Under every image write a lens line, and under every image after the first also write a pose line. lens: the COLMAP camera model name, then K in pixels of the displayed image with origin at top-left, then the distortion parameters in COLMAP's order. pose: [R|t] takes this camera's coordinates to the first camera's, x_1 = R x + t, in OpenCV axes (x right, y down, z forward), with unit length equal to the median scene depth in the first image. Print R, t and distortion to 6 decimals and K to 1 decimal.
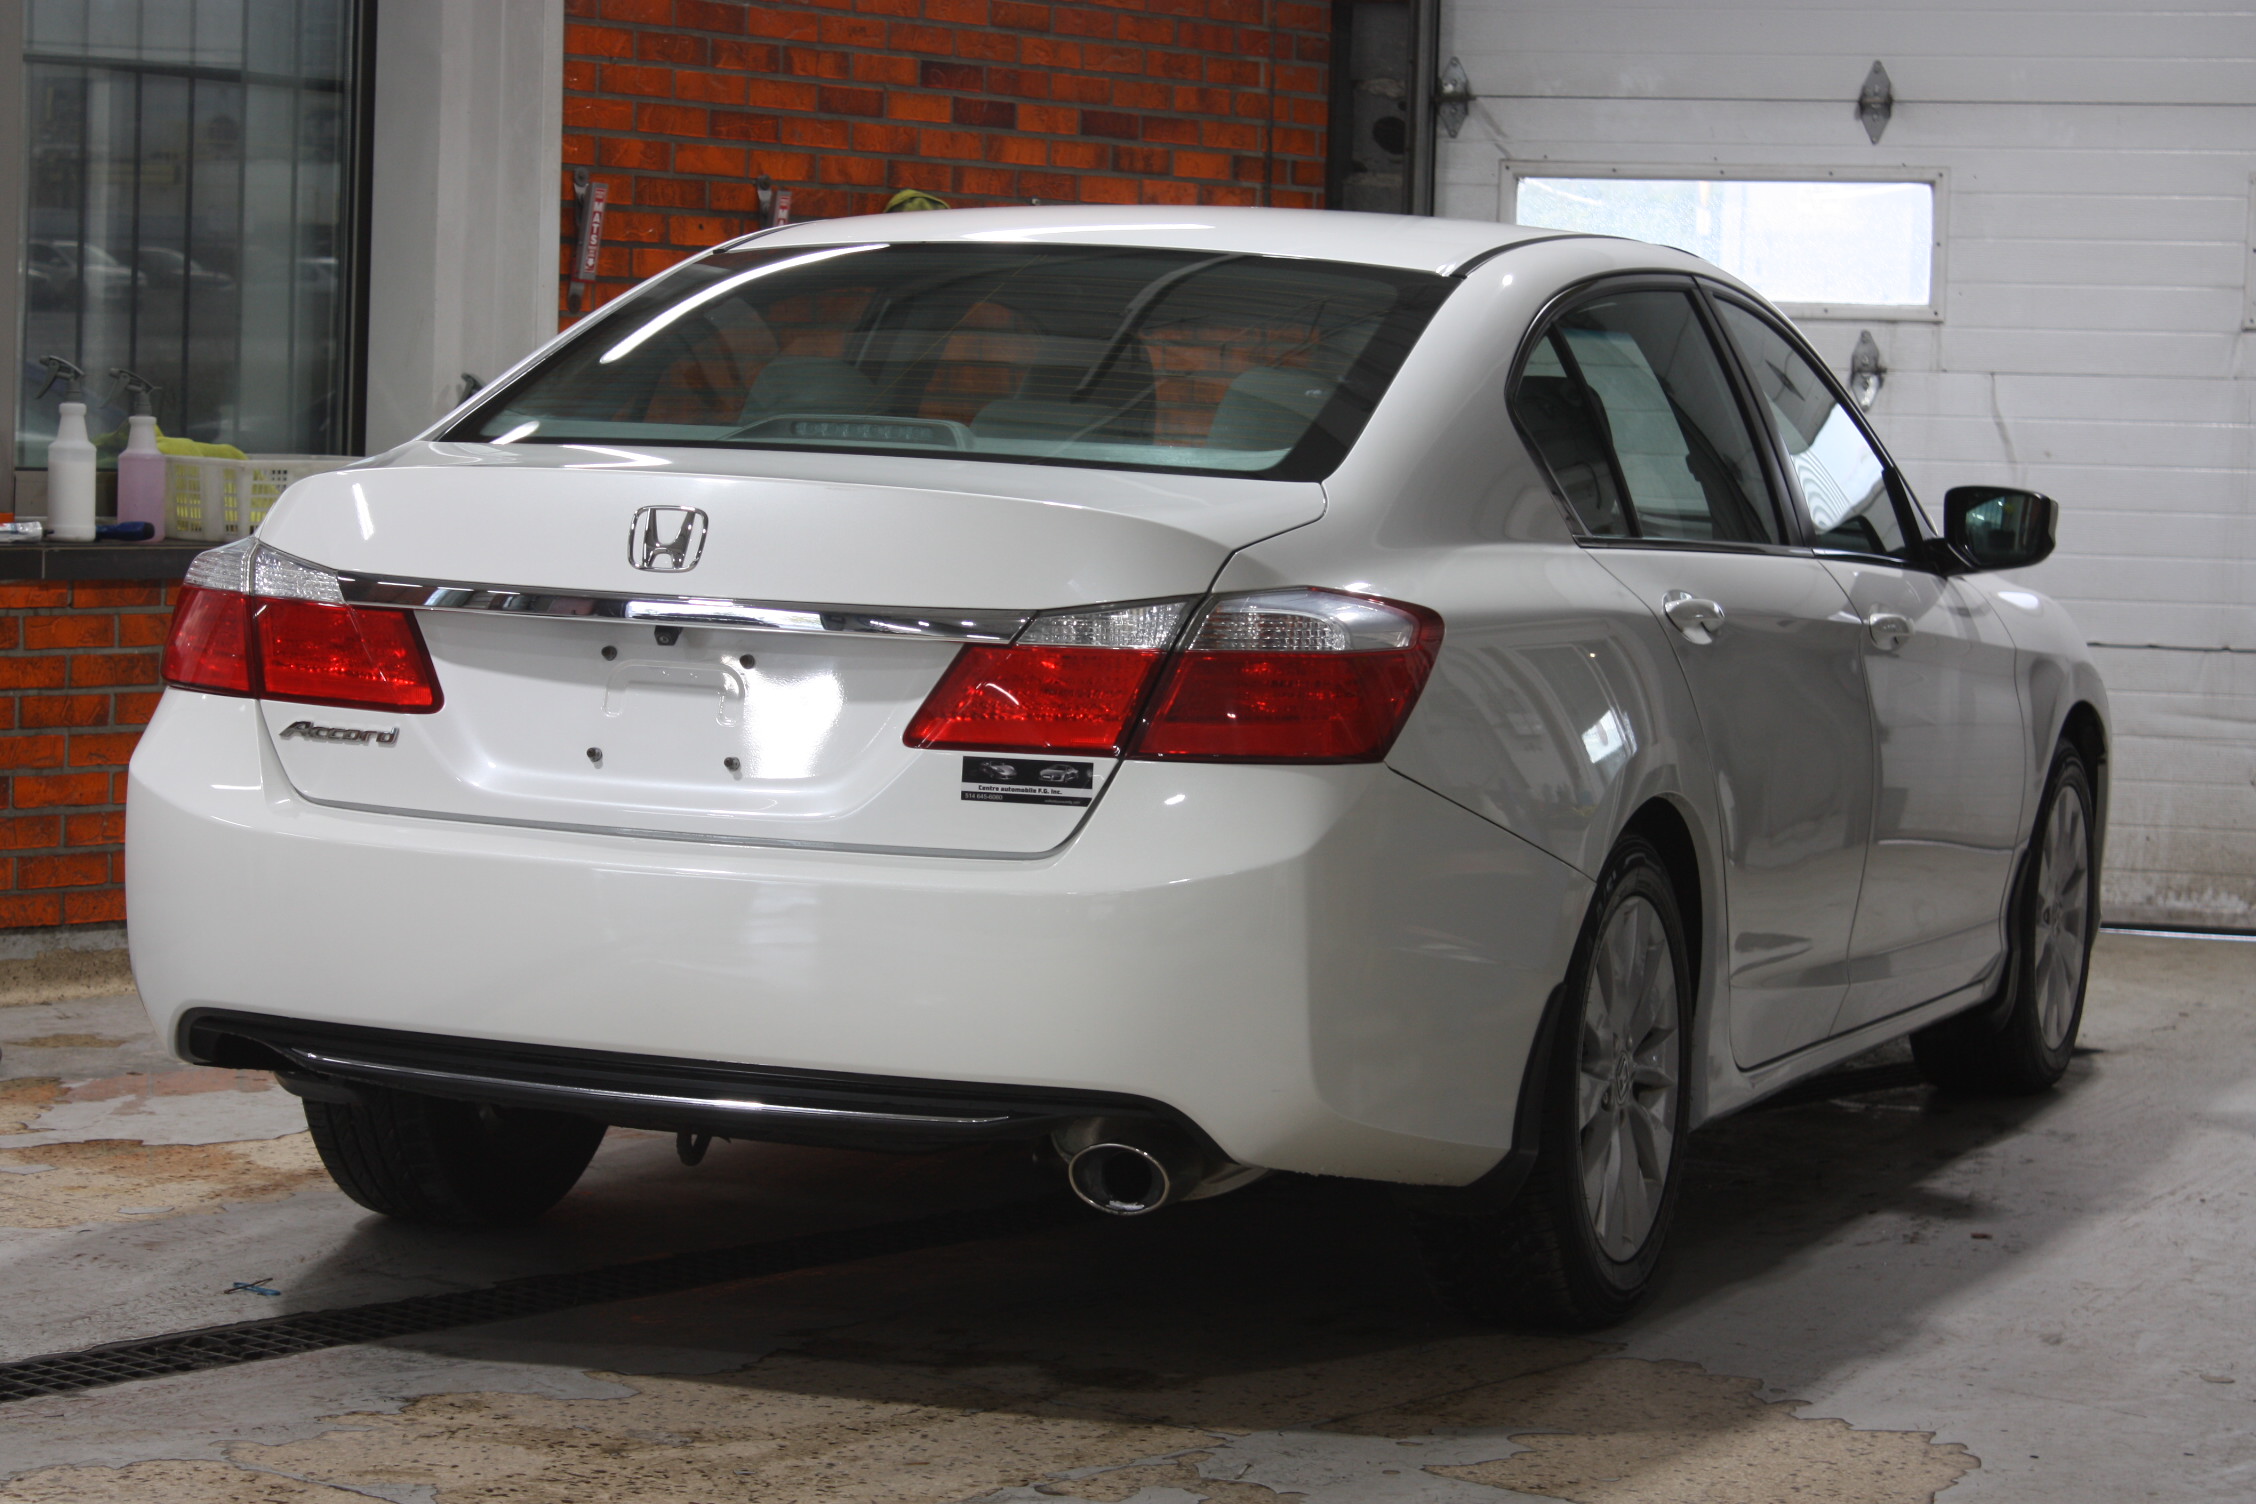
lens RADIAL K [[5183.3, 0, 1117.4], [0, 5183.3, 751.4], [0, 0, 1]] dist [0.140146, 0.000000]
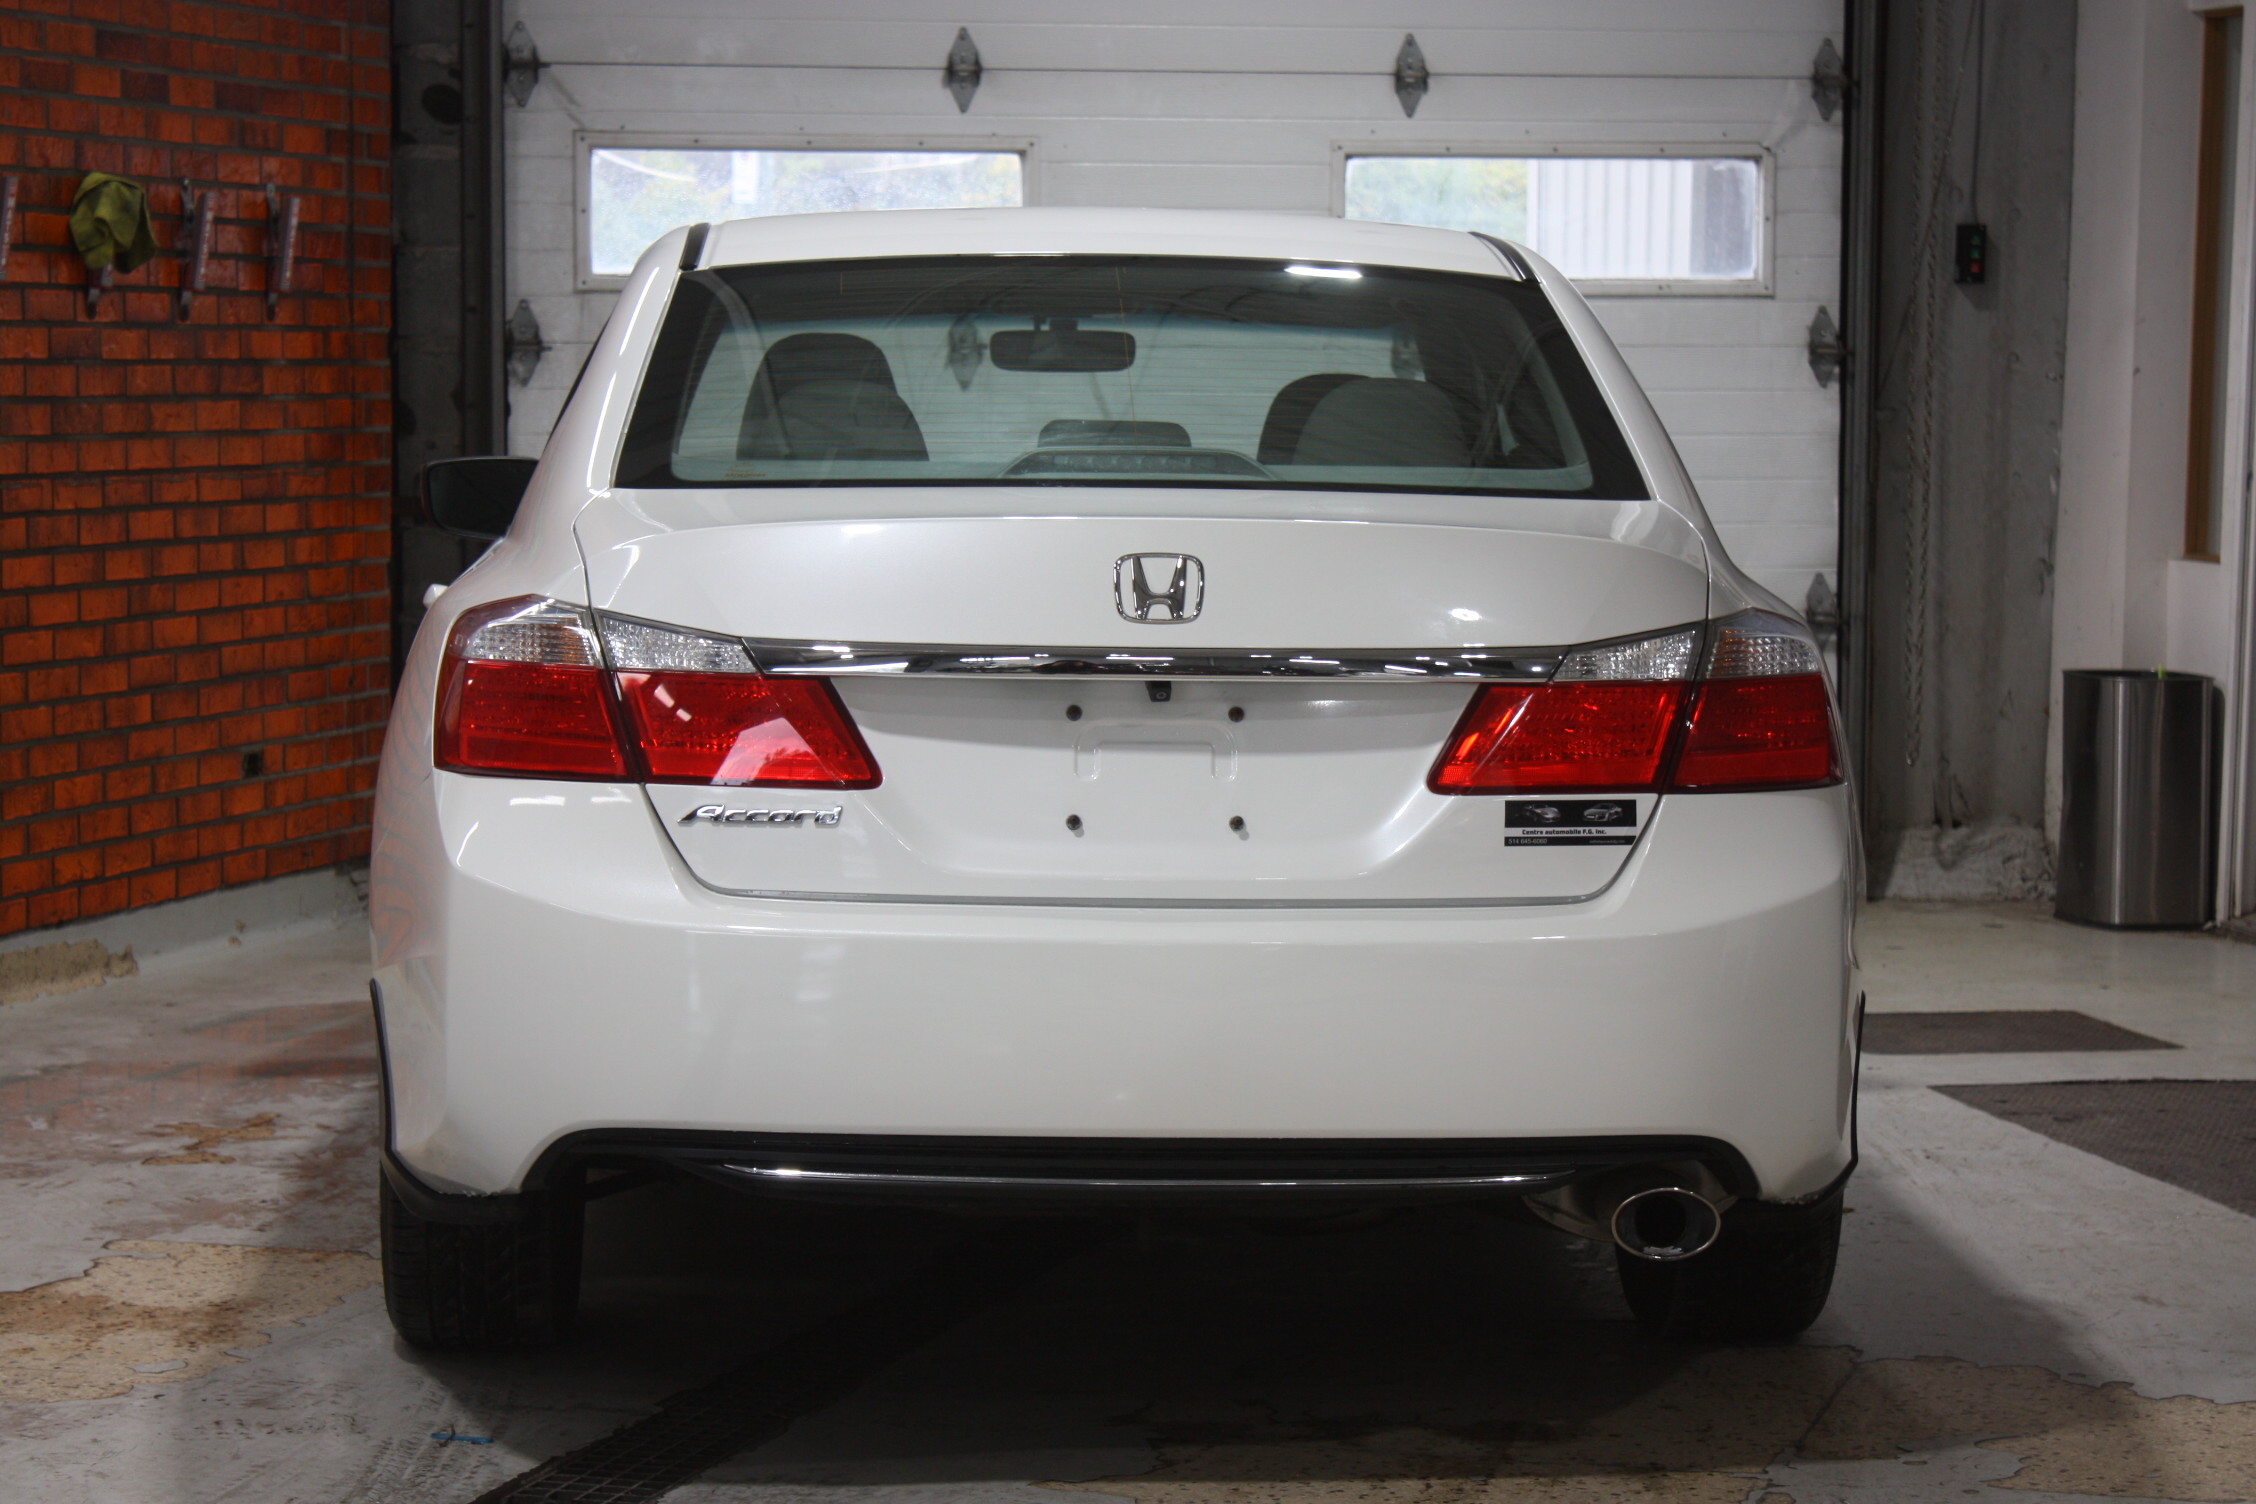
lens RADIAL K [[5468.4, 0, 1136.6], [0, 5468.4, 756.0], [0, 0, 1]] dist [0.112523, 0.000000]
pose [[0.911090, -0.057527, 0.408174, -0.271686], [0.053654, 0.998340, 0.020943, -0.017345], [-0.408701, 0.002819, 0.912664, 0.054712]]
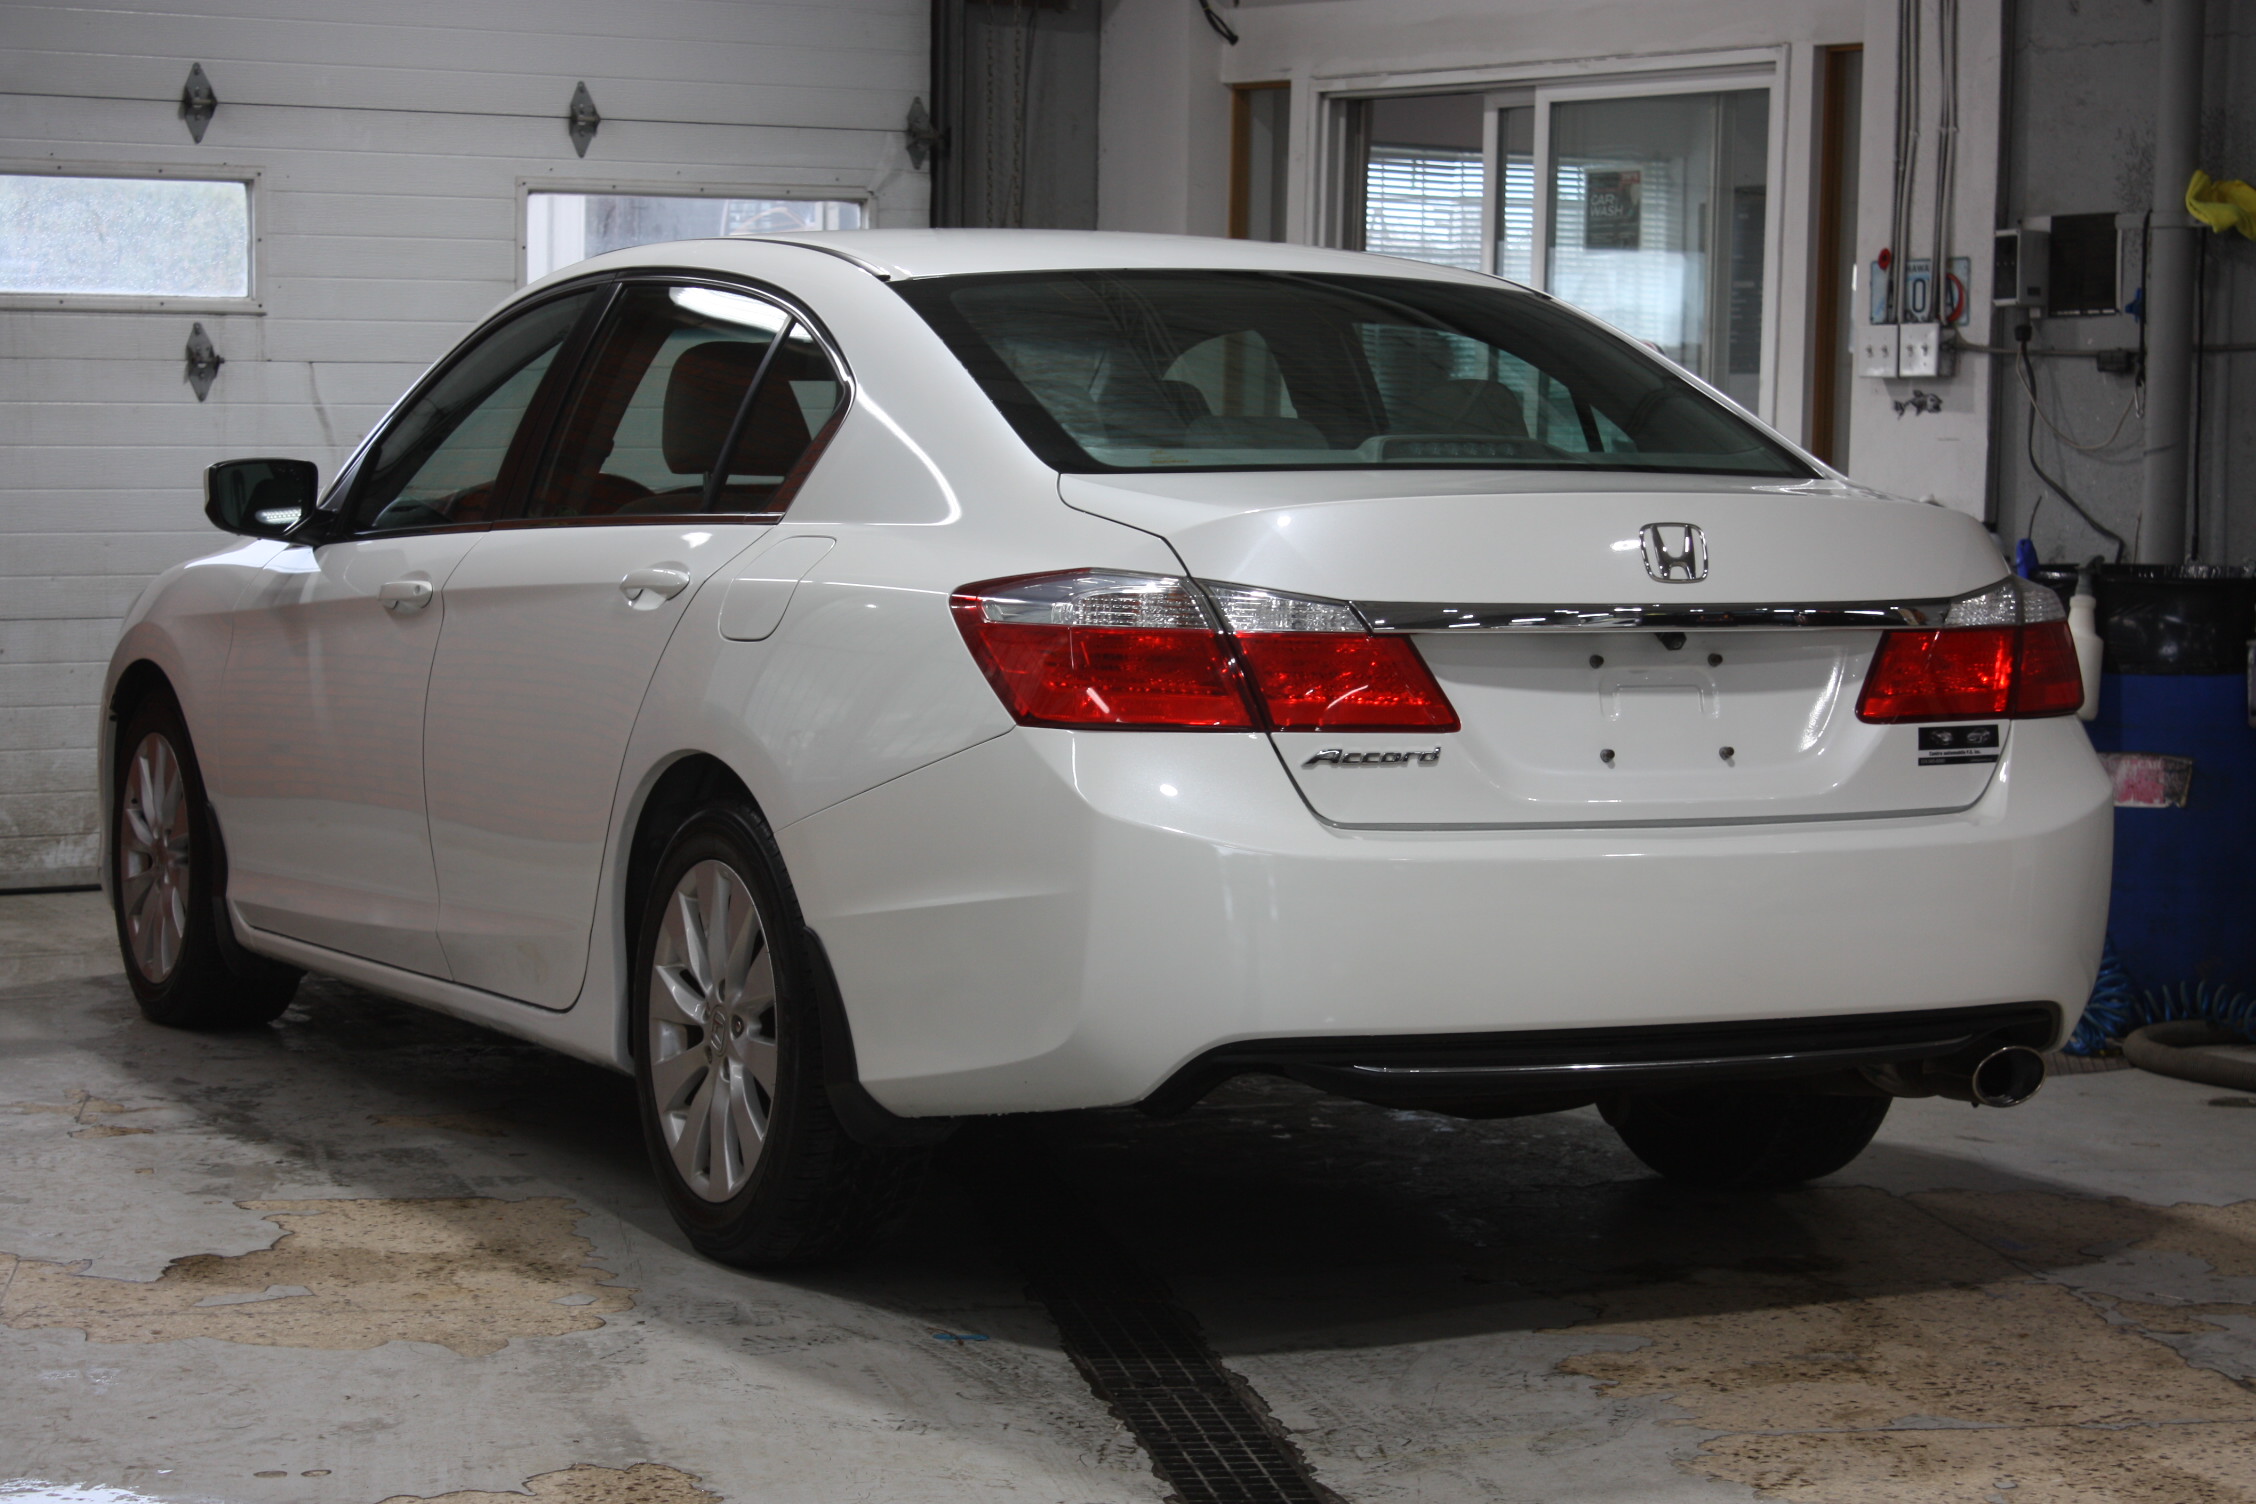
lens RADIAL K [[5000.2, 0, 1126.8], [0, 5000.2, 752.7], [0, 0, 1]] dist [0.086279, 0.000000]
pose [[0.665584, -0.079107, 0.742118, -0.521100], [0.068368, 0.996648, 0.044922, -0.029753], [-0.743185, 0.020838, 0.668762, 0.208705]]
